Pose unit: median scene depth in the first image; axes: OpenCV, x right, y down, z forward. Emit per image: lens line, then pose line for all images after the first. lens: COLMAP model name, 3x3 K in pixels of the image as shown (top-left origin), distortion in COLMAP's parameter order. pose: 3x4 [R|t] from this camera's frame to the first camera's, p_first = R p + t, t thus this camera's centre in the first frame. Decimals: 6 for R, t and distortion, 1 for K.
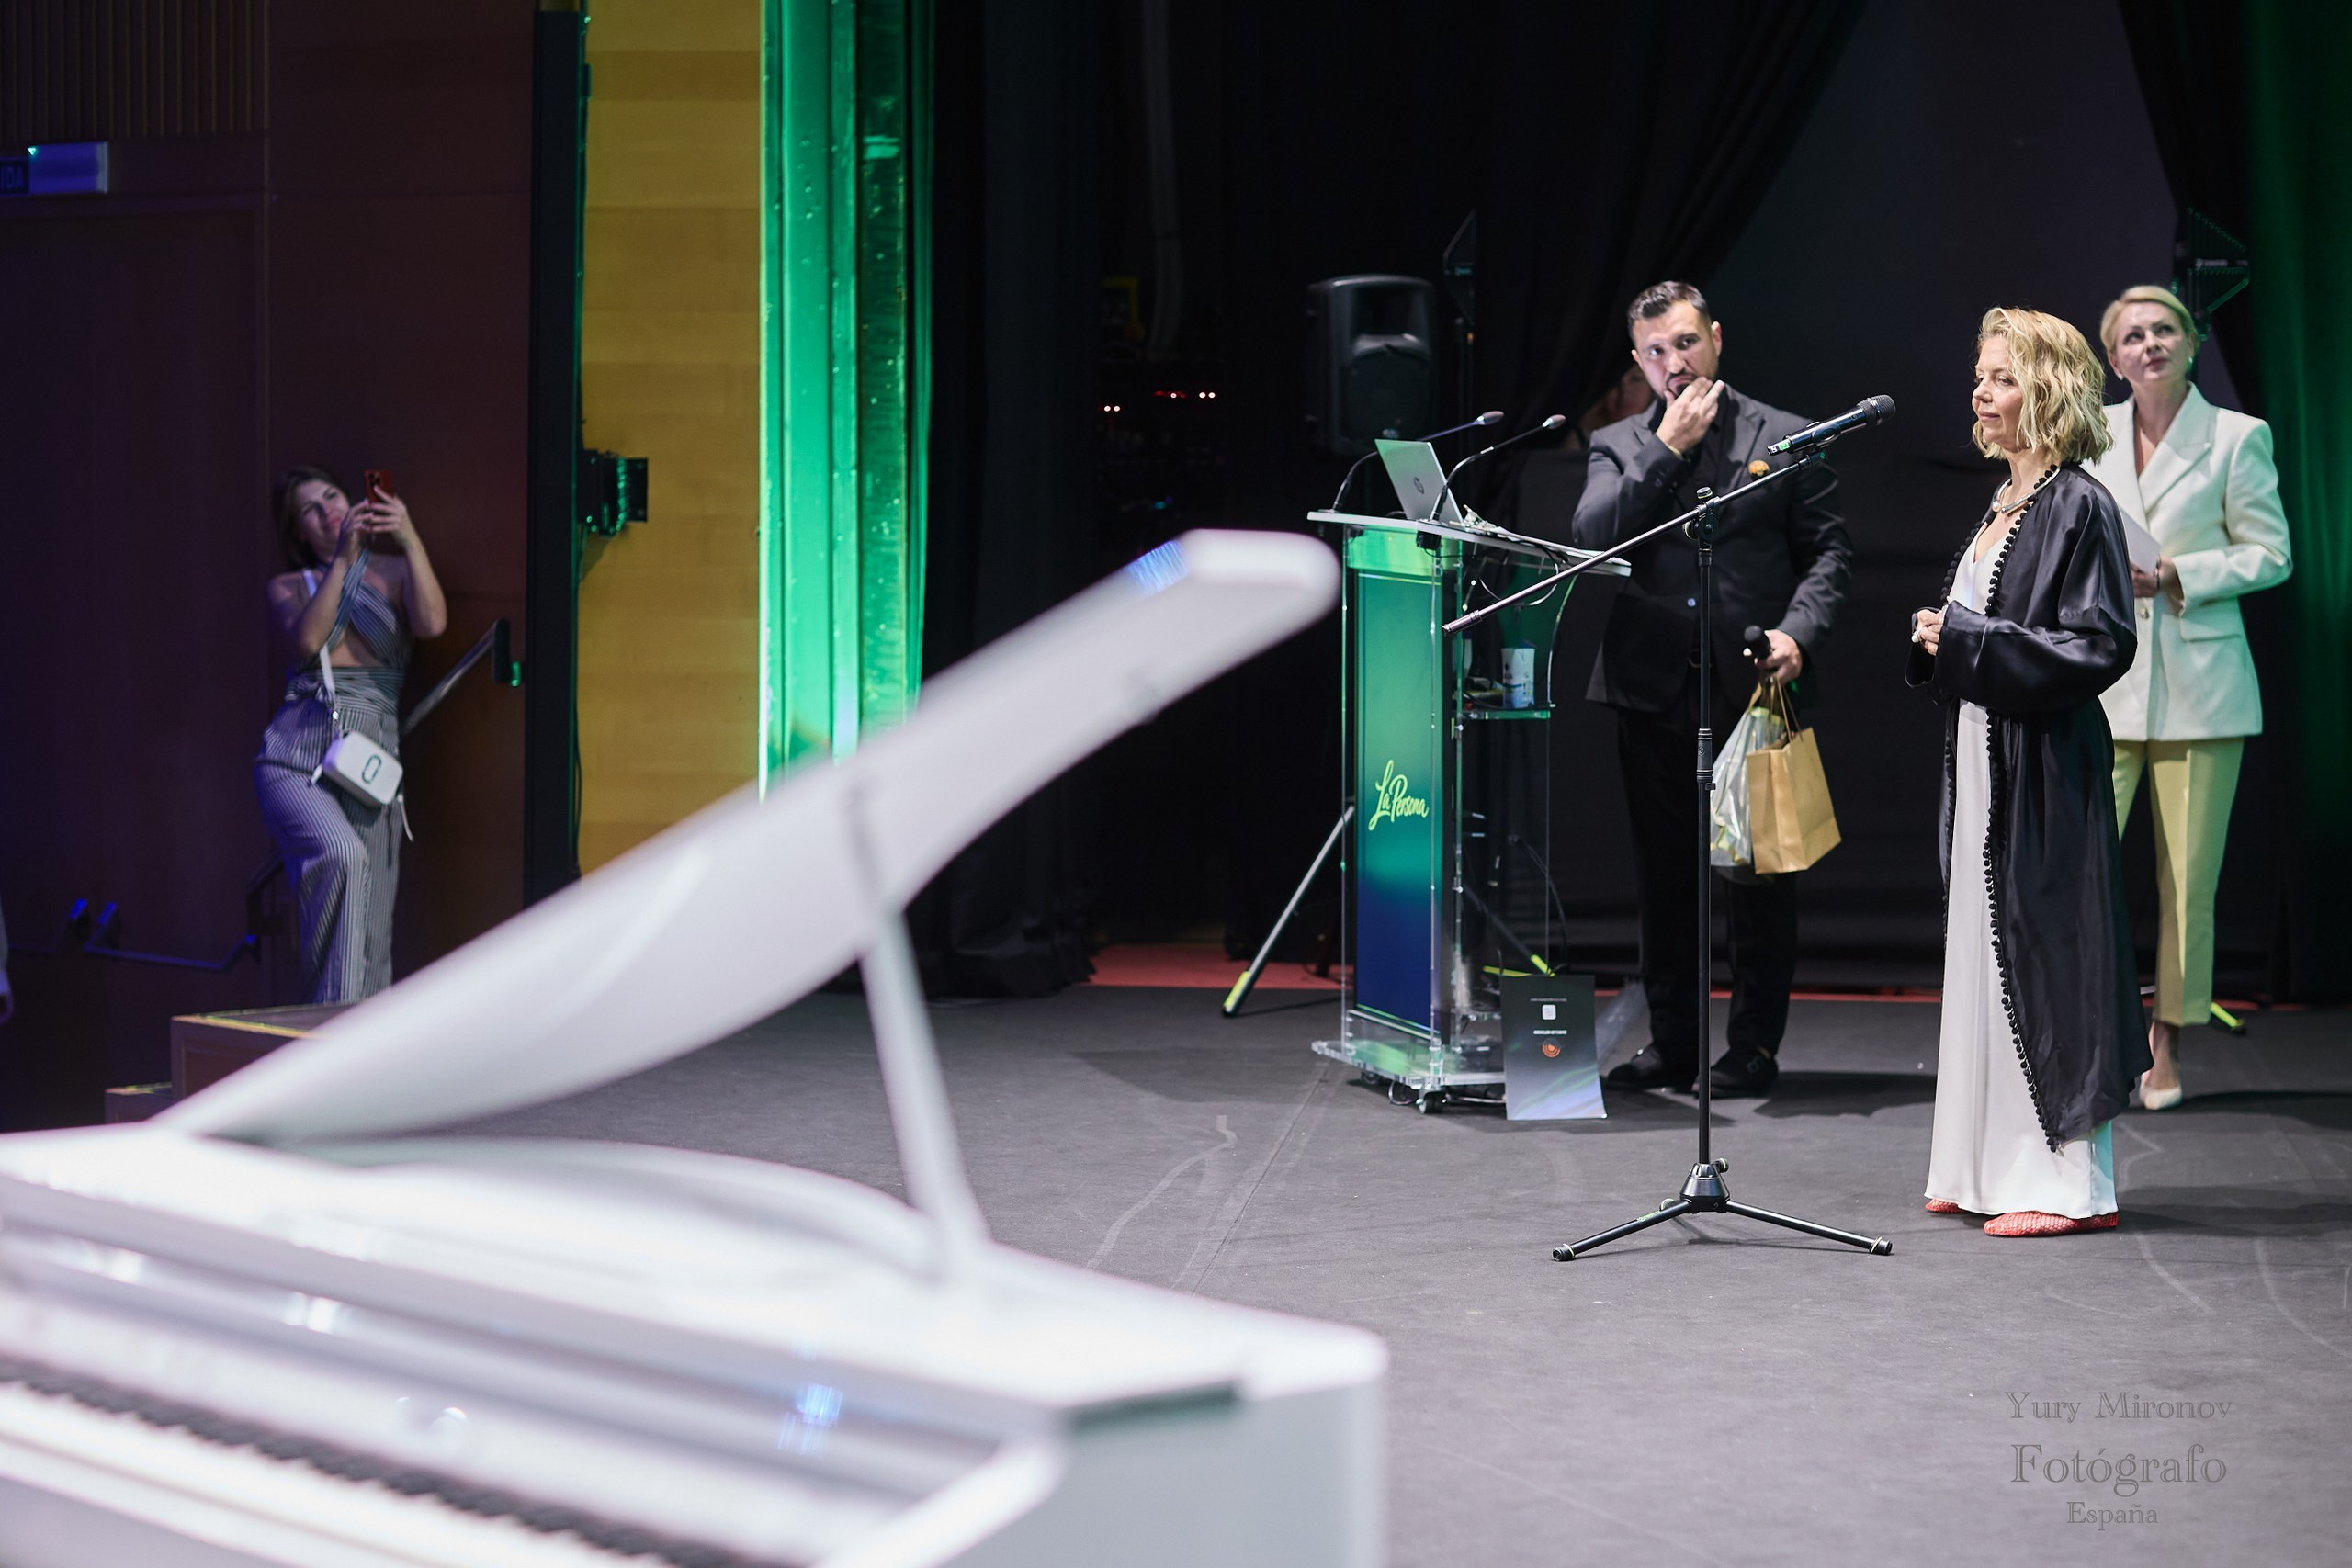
lens RADIAL K [[5620.8, 0, 1176.0], [0, 5620.8, 784.0], [0, 0, 1]] dist [-0.059216, -0.412746]
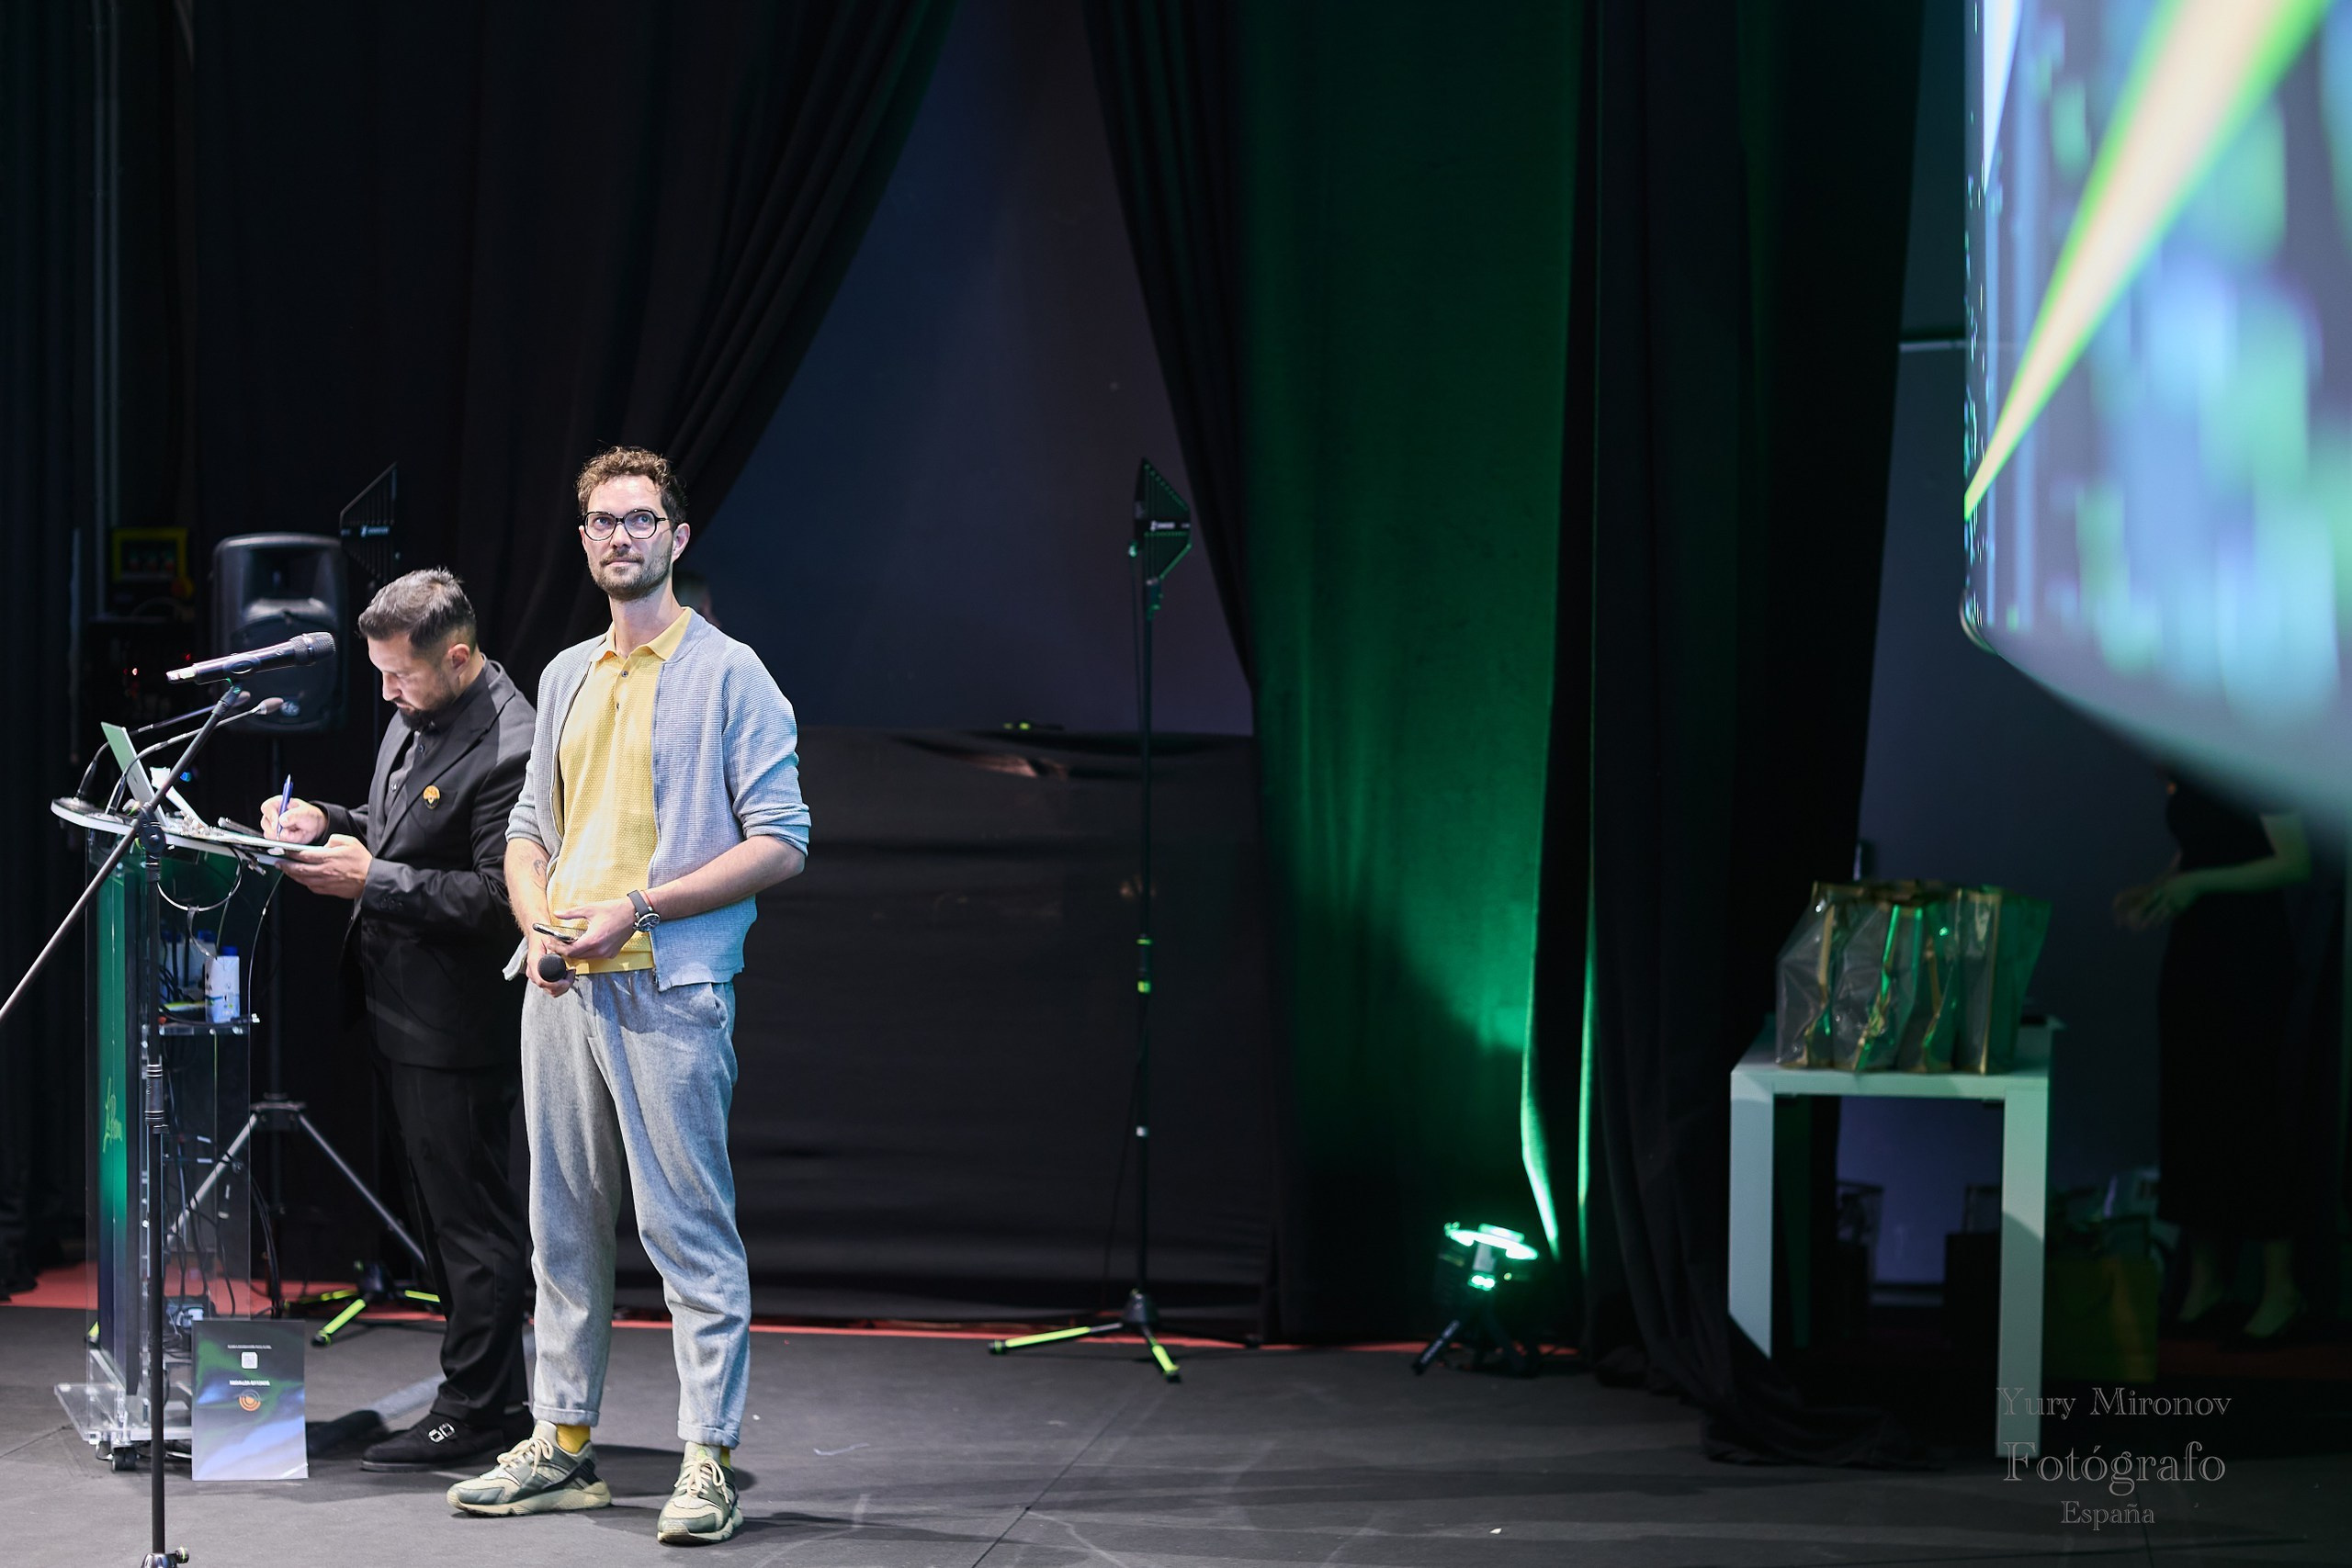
lens RADIAL K [[5888.8, 0, 1138.5], [0, 5888.8, 783.8], [0, 0, 1]] dist [-0.062787, -0.456512]
pose [[0.999546, 0.005987, -0.029528, 0.235480], [-0.007120, 0.999237, -0.038406, -0.016558], [0.029276, 0.038599, 0.998826, 0.058334]]
